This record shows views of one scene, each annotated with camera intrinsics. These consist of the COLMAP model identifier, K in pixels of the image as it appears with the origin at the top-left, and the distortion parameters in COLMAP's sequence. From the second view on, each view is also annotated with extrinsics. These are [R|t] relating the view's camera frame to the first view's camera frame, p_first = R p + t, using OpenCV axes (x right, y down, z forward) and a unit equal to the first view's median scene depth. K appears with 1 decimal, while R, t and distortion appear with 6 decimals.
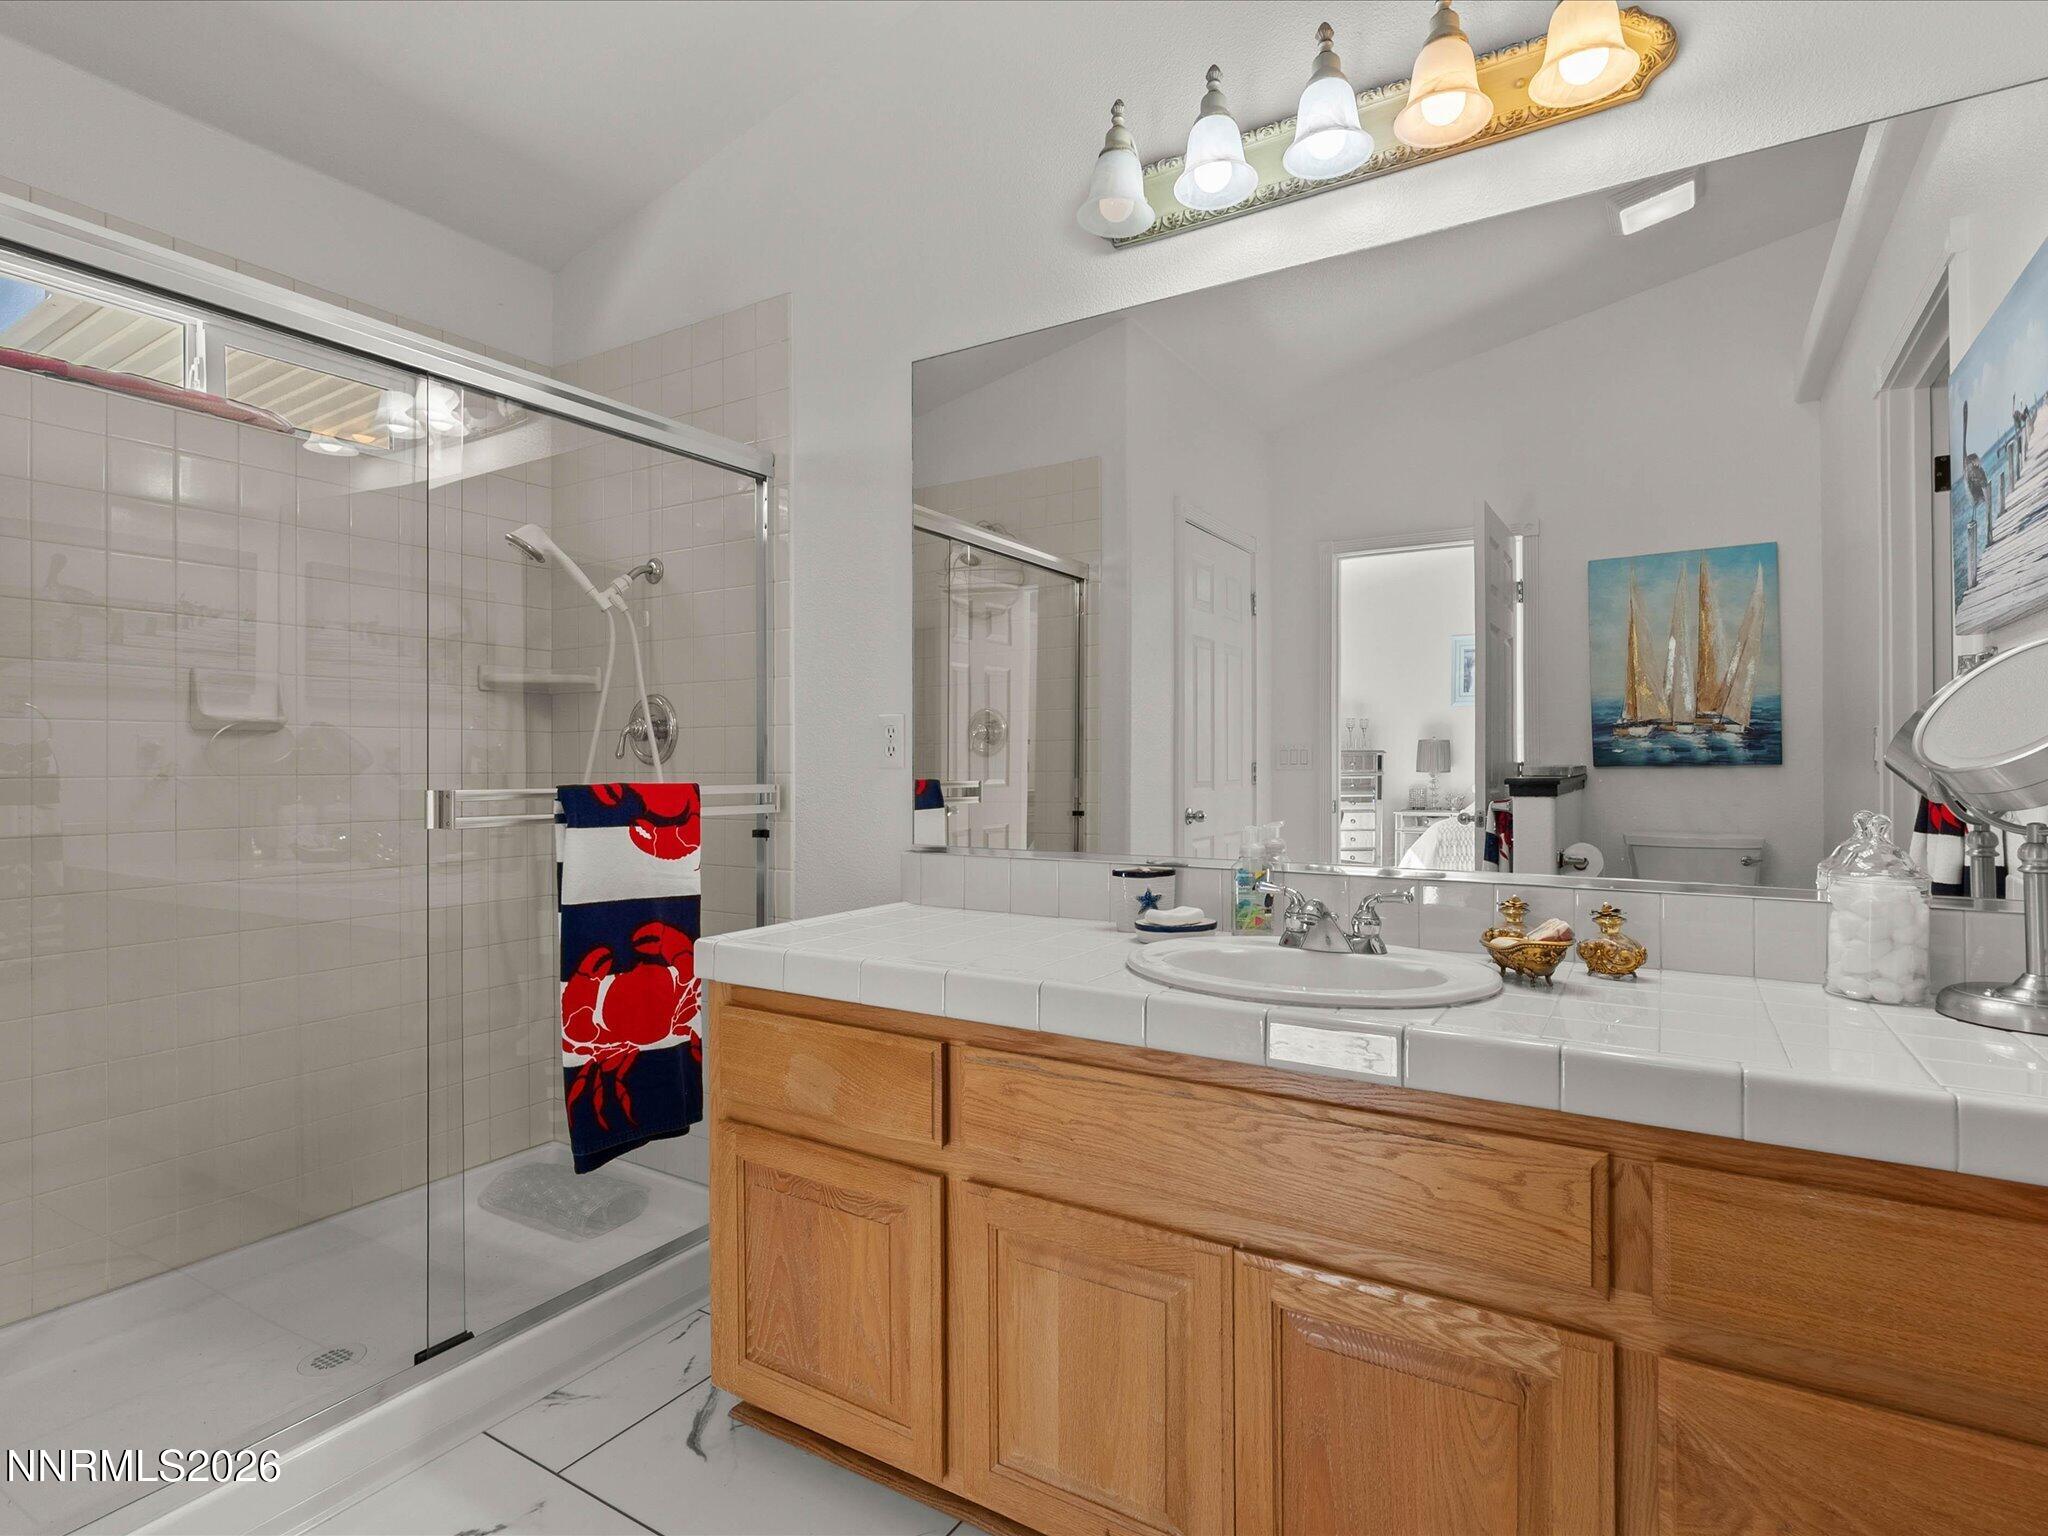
lens RADIAL K [[1039.8, 0, 1021.2], [0, 1039.8, 755.7], [0, 0, 1]] dist [-0.008676, 0.001645]
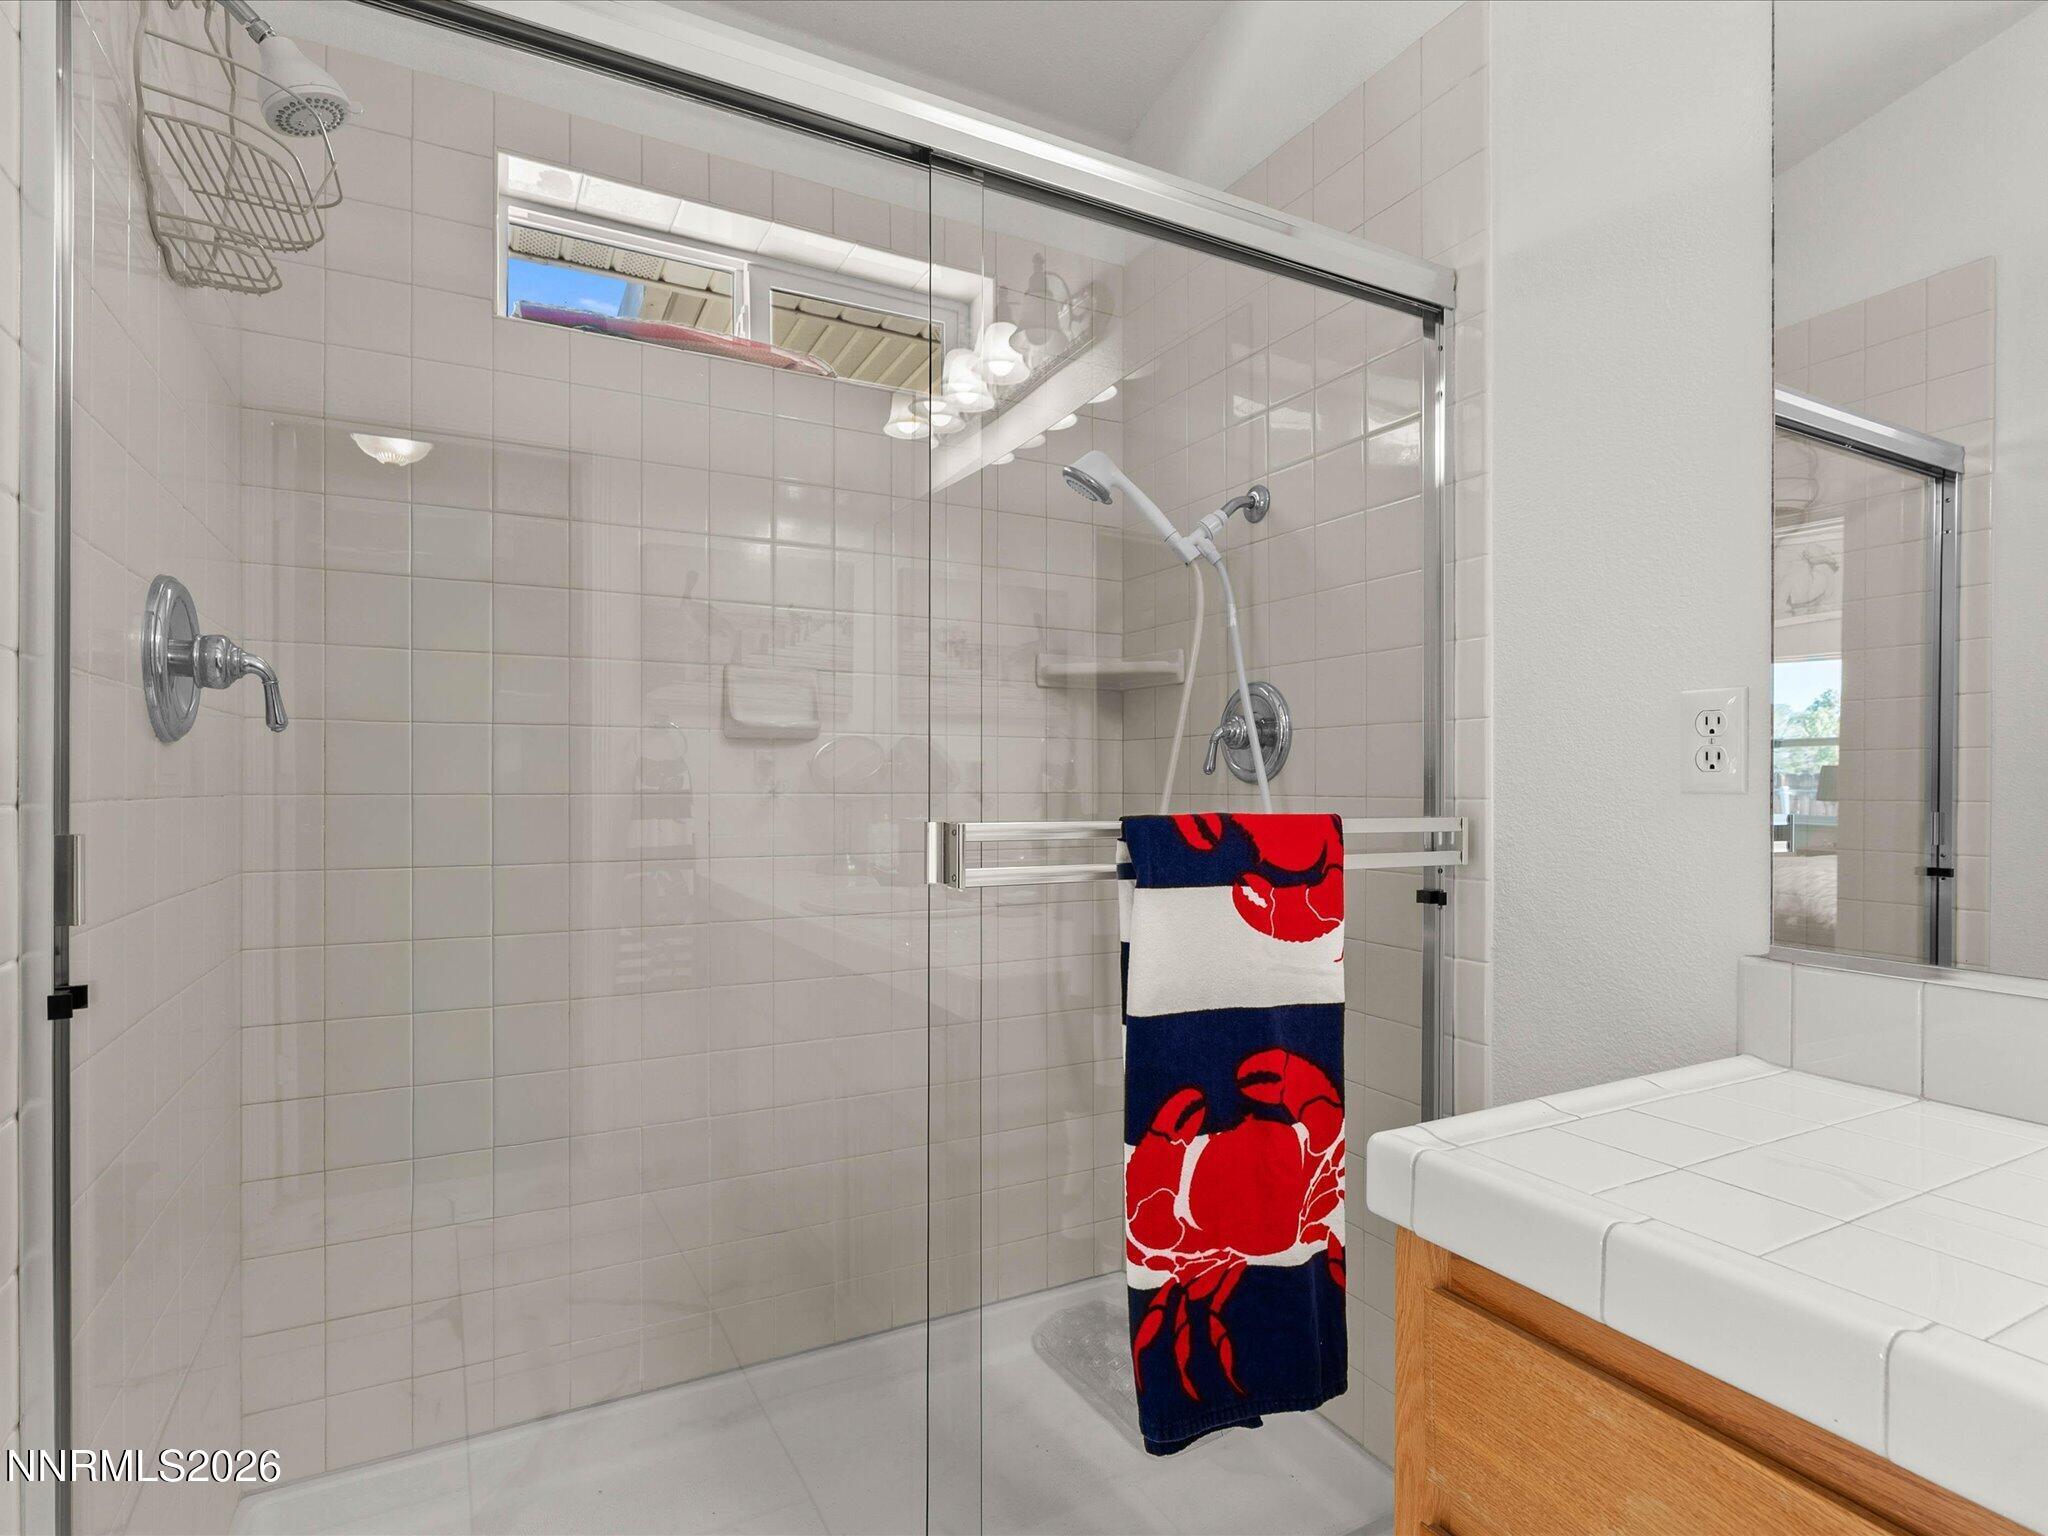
lens RADIAL K [[1094.1, 0, 1024.0], [0, 1094.1, 768.0], [0, 0, 1]] dist [-0.010798, 0.000398]
pose [[0.866241, 0.000172, -0.499626, -0.159784], [-0.003816, 0.999973, -0.006271, 0.004416], [0.499612, 0.007339, 0.866218, 0.377456]]
